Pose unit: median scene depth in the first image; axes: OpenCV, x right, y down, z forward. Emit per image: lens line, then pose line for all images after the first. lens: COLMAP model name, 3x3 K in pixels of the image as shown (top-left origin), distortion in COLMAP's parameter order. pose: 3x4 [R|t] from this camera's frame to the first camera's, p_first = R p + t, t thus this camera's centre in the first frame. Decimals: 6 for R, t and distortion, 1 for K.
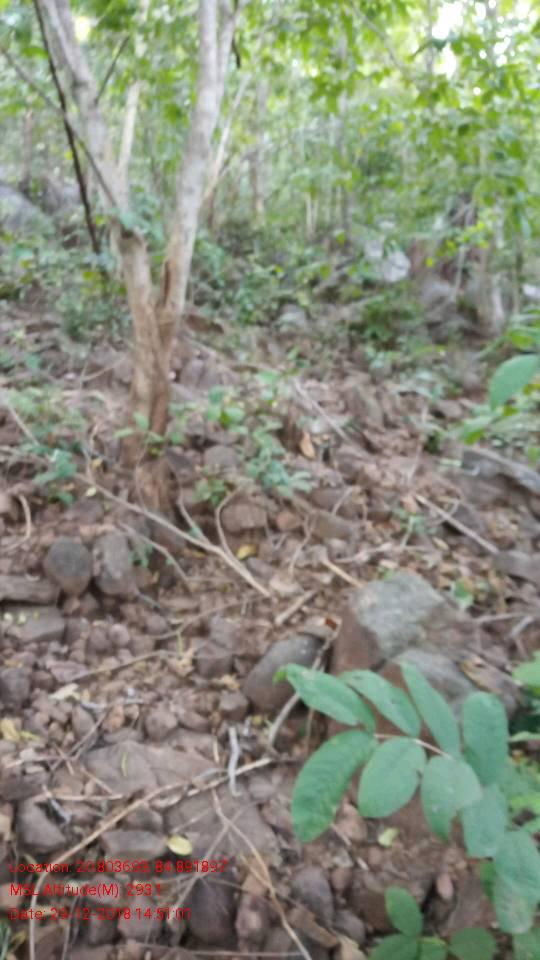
lens RADIAL K [[641.4, 0, 270.0], [0, 641.4, 480.0], [0, 0, 1]] dist [-0.052928, -0.000900]
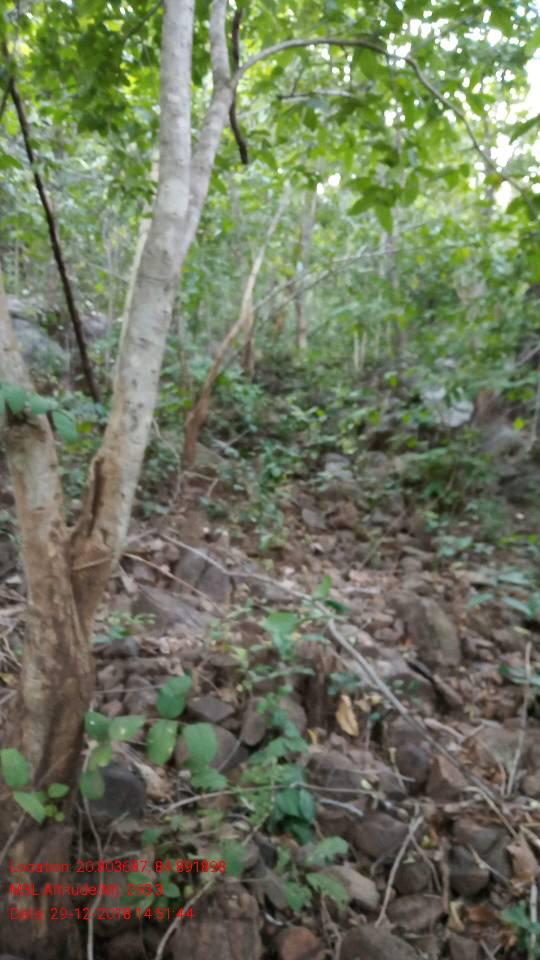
lens RADIAL K [[699.1, 0, 270.0], [0, 699.1, 480.0], [0, 0, 1]] dist [-0.002083, -0.002071]
pose [[0.997865, 0.012984, -0.064011, 0.009397], [-0.025949, 0.978187, -0.206097, -0.053840], [0.059939, 0.207318, 0.976436, 0.106780]]
